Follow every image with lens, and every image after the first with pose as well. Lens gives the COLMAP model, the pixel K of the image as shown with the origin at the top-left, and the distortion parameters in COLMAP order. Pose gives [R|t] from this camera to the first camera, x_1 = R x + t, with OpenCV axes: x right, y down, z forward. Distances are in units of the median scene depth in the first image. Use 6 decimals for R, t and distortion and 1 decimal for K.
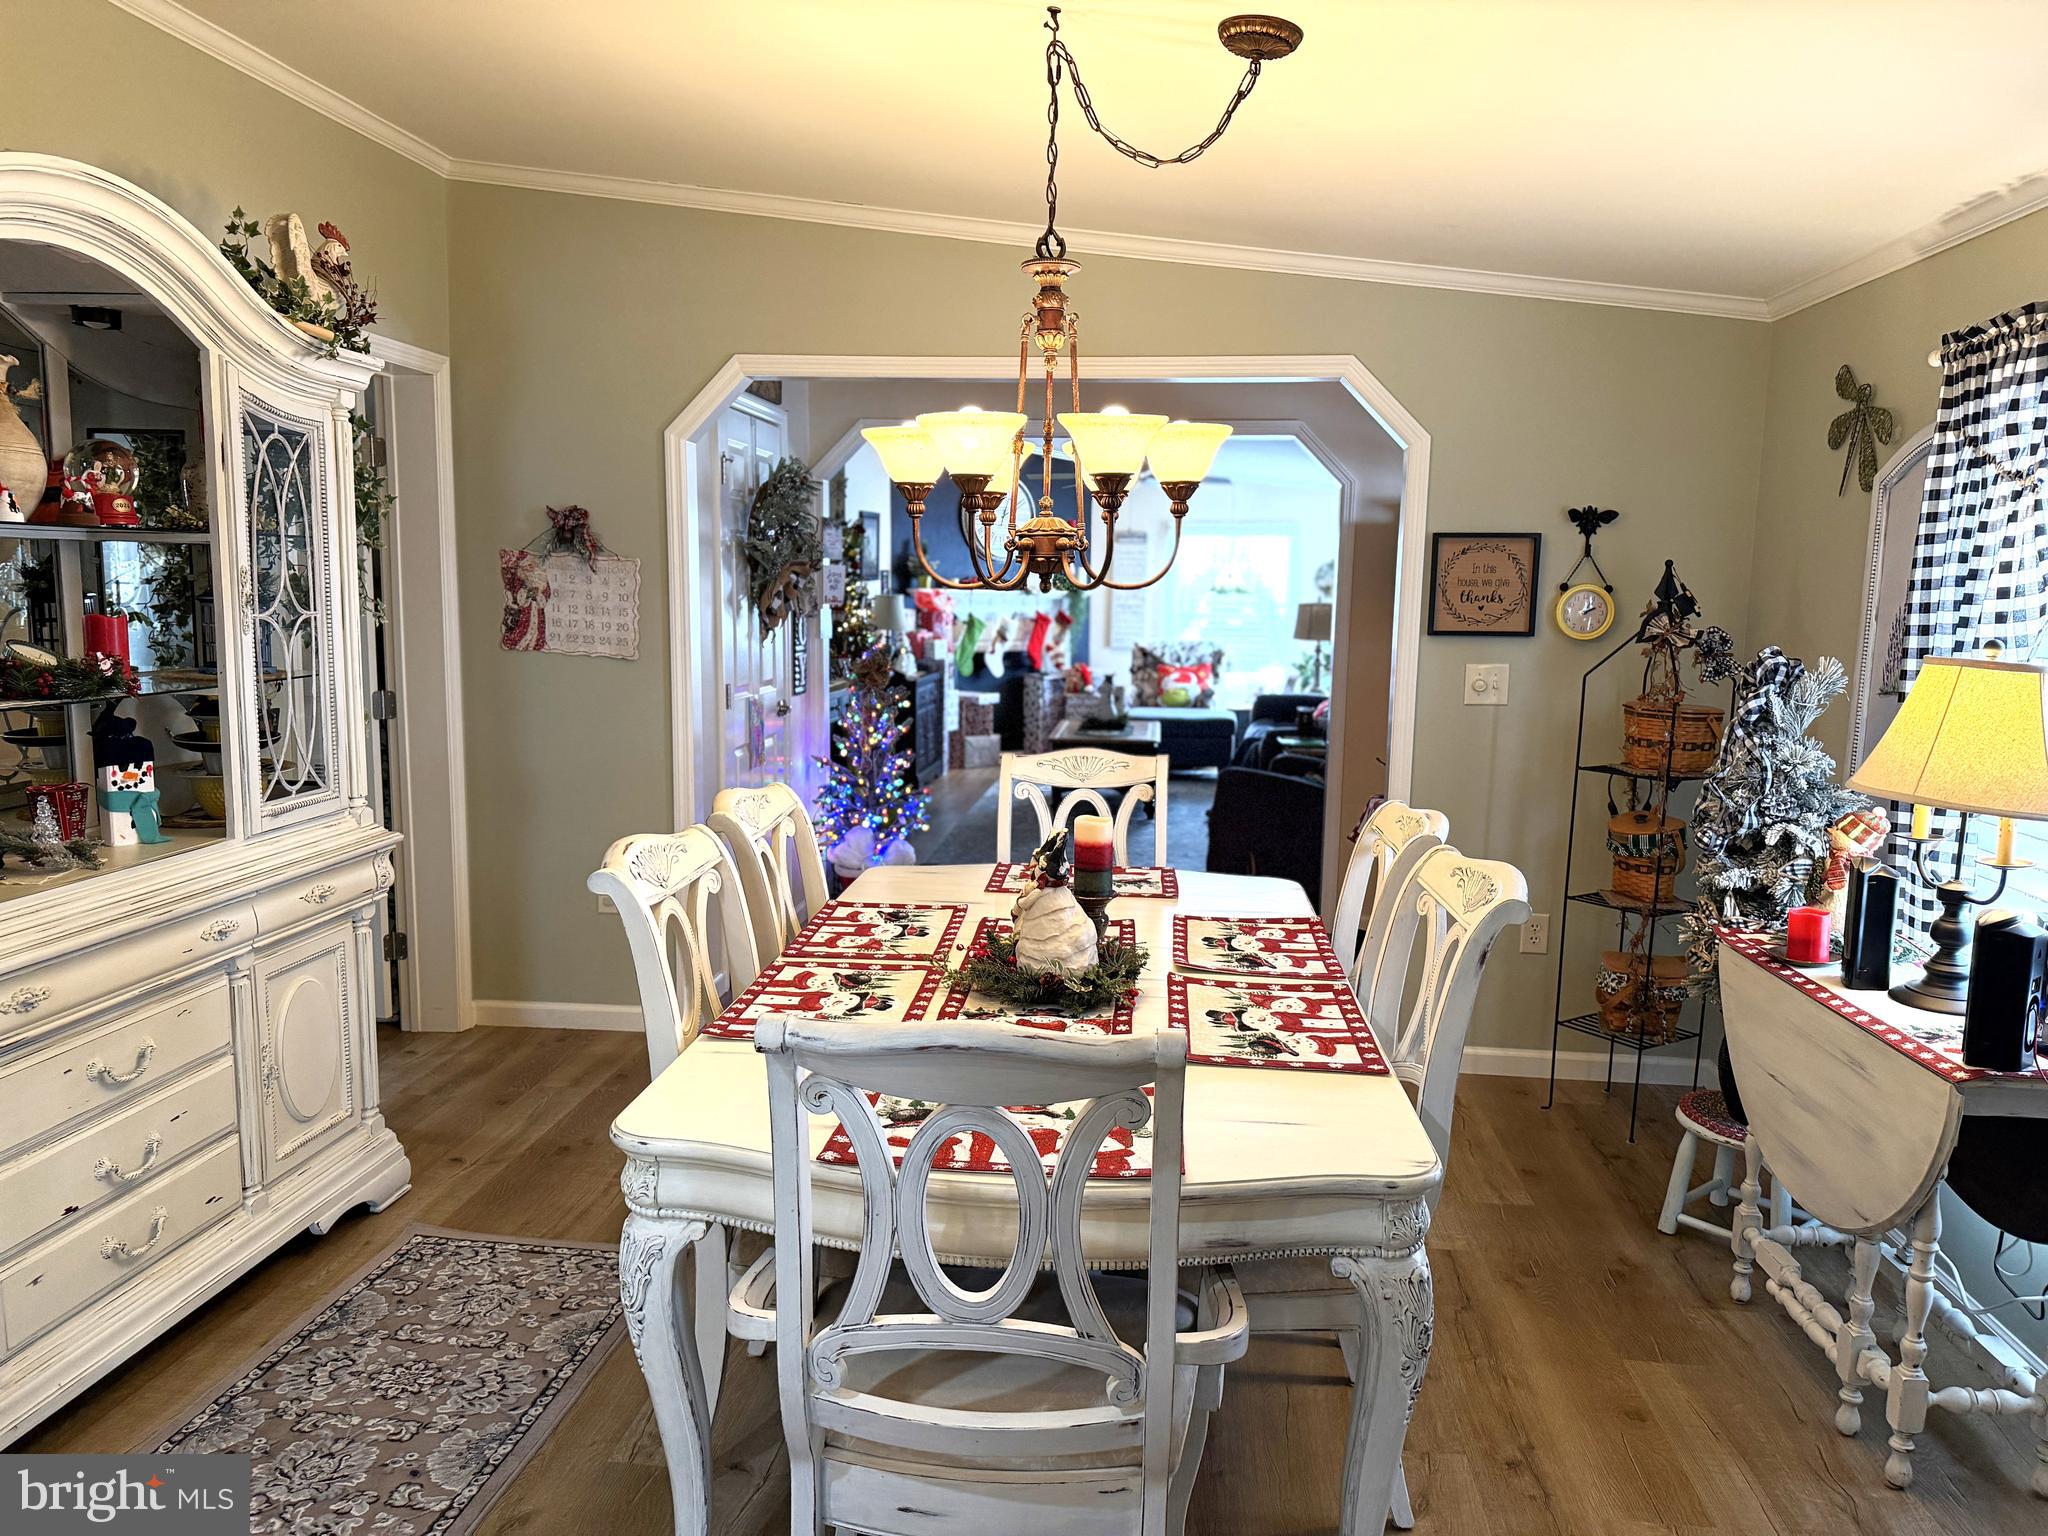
lens RADIAL K [[1431.2, 0, 1032.2], [0, 1431.2, 772.0], [0, 0, 1]] dist [0.011521, -0.001679]
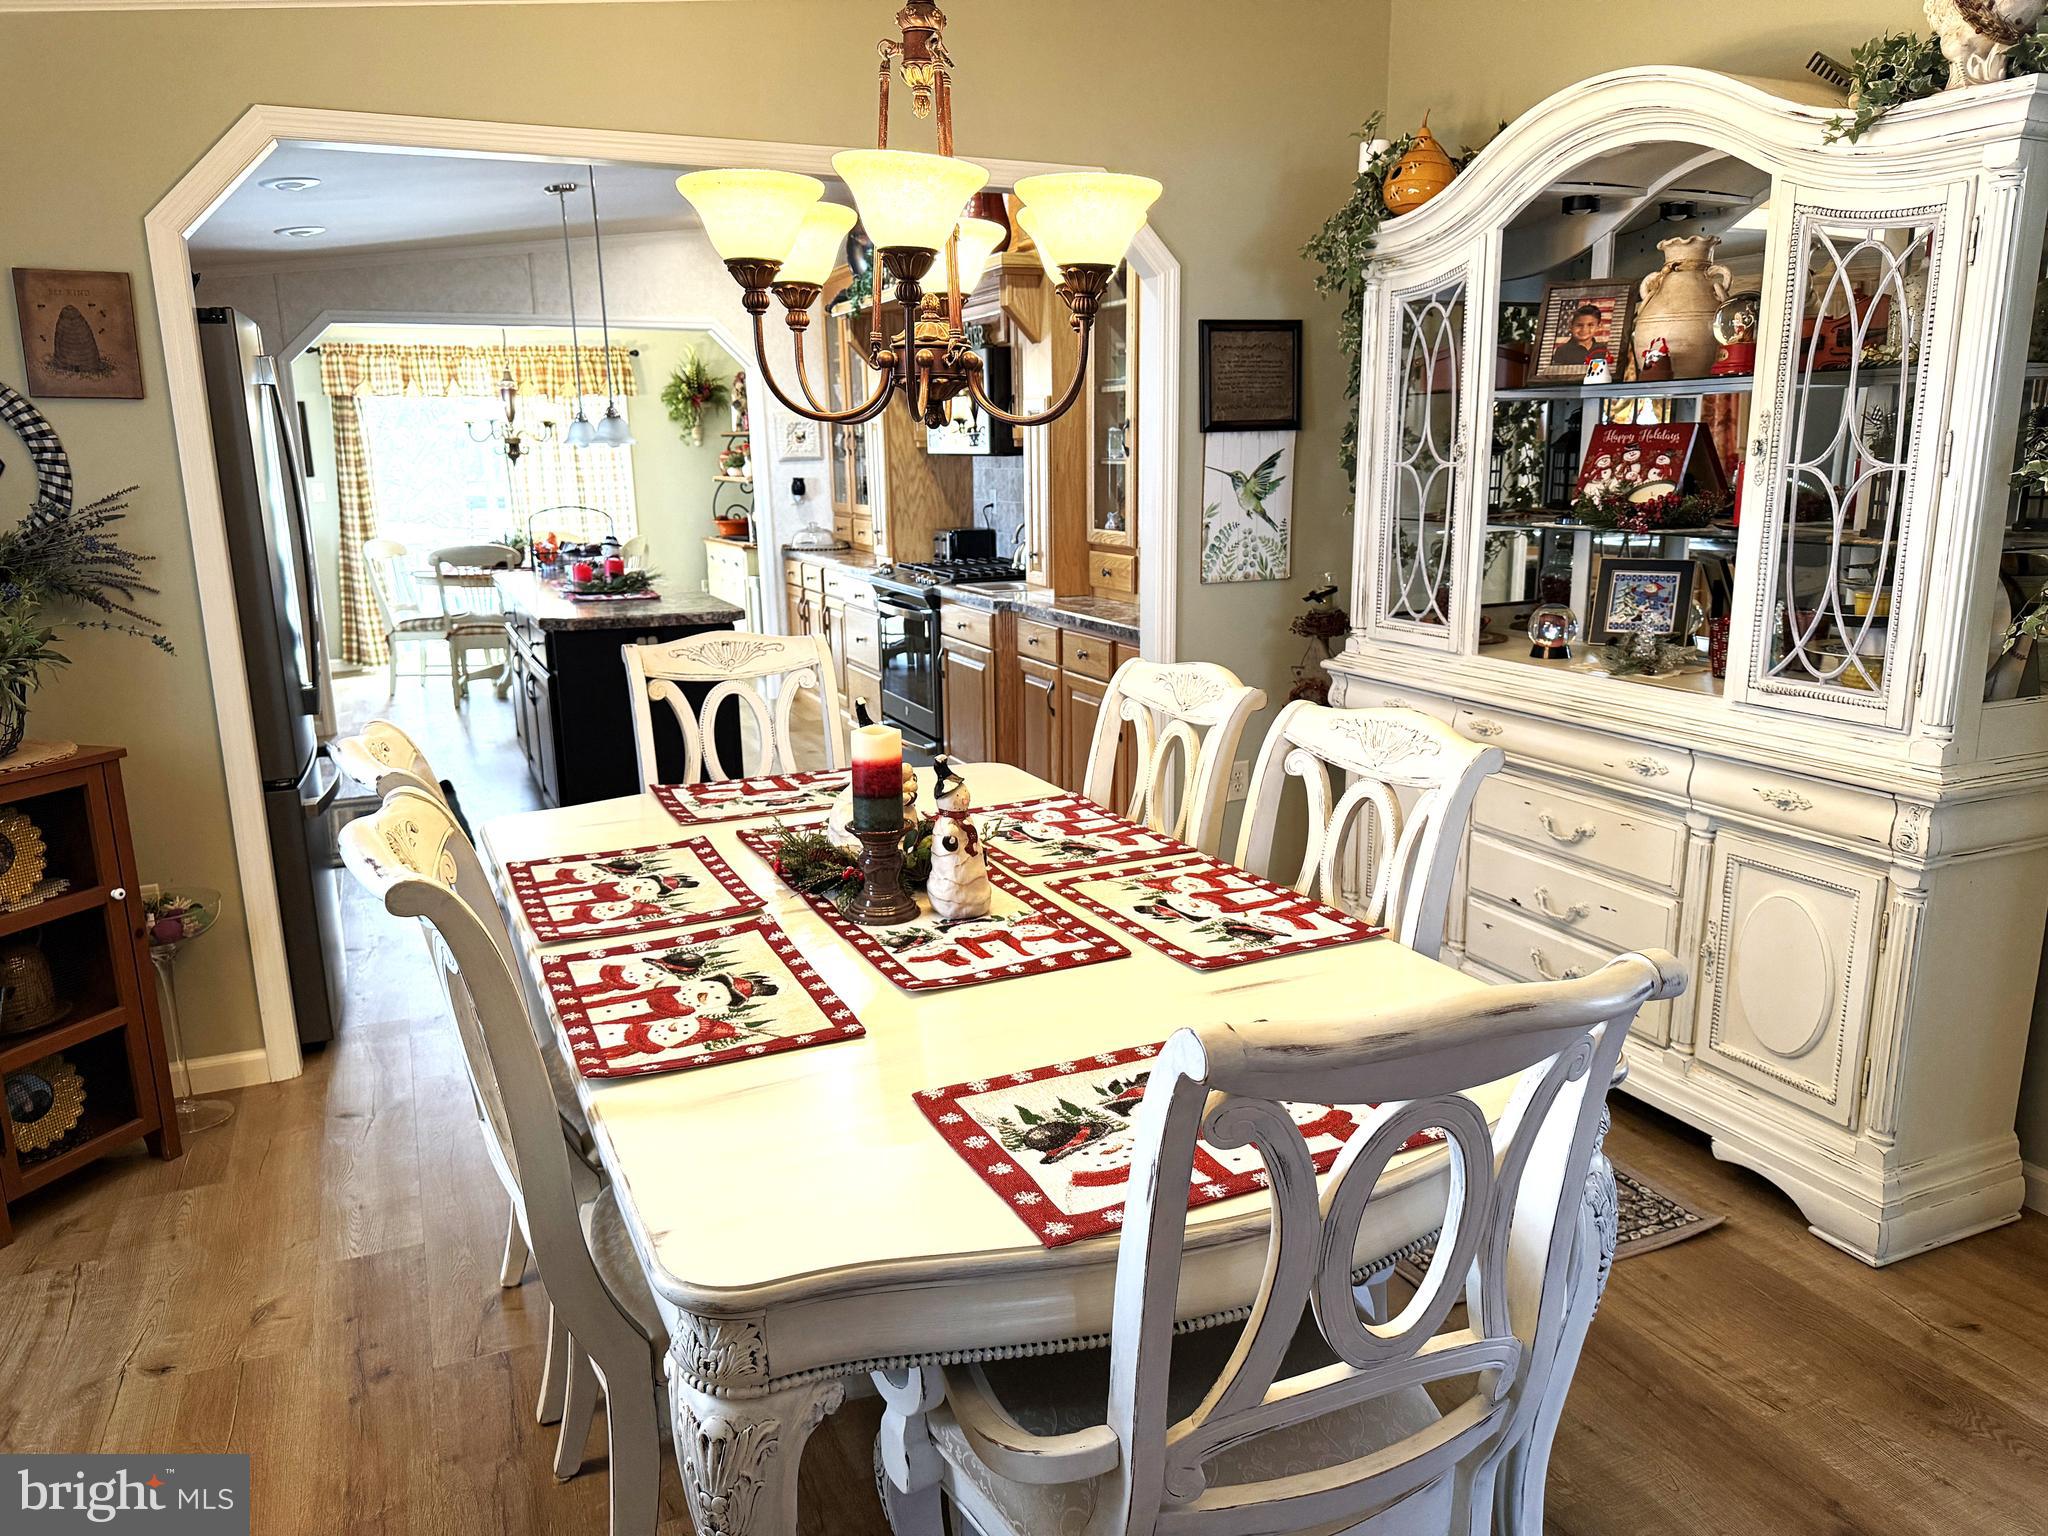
lens RADIAL K [[1431.2, 0, 1035.2], [0, 1431.2, 769.0], [0, 0, 1]] dist [0.011521, -0.001679]
pose [[-0.865430, 0.102530, -0.490428, 0.329485], [-0.071584, 0.943492, 0.323570, -0.190776], [0.495890, 0.315134, -0.809187, 1.586679]]
